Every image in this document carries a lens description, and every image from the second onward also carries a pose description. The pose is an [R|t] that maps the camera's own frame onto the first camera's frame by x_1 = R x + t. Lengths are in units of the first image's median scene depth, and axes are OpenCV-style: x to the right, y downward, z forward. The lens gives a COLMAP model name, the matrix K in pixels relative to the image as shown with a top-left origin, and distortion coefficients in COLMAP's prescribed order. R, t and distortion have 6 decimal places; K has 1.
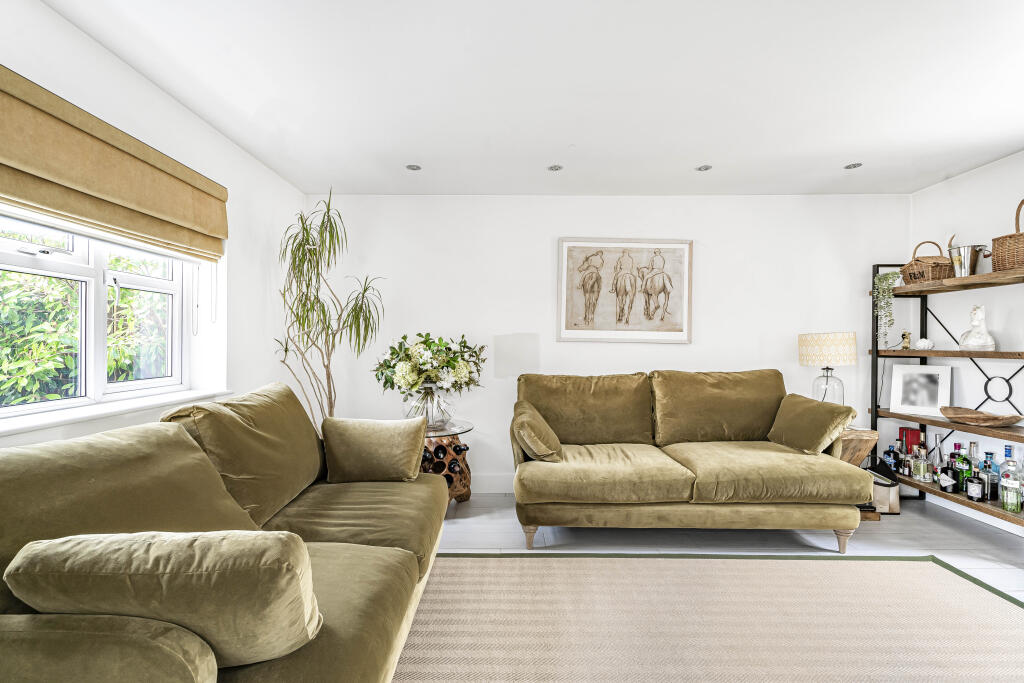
lens RADIAL K [[492.9, 0, 512.0], [0, 492.9, 341.5], [0, 0, 1]] dist [0.000080, -0.000054]
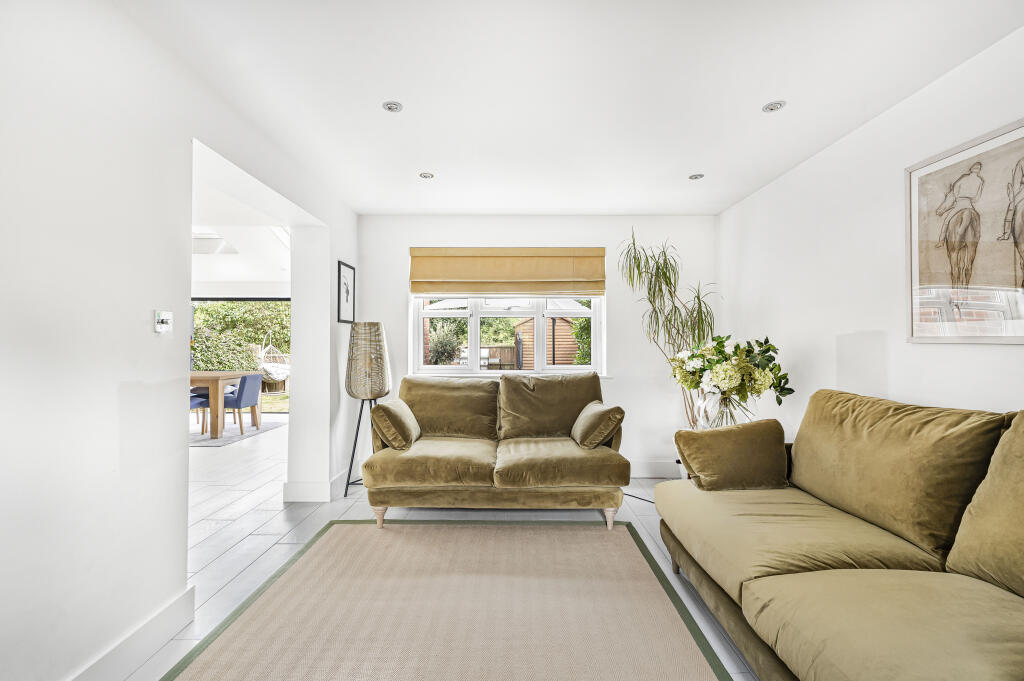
lens RADIAL K [[464.3, 0, 506.3], [0, 464.3, 339.0], [0, 0, 1]] dist [0.001524, -0.000222]
pose [[-0.015541, -0.019268, -0.999694, 0.658511], [0.004046, 0.999805, -0.019333, 0.003489], [0.999871, -0.004345, -0.015460, 0.526307]]
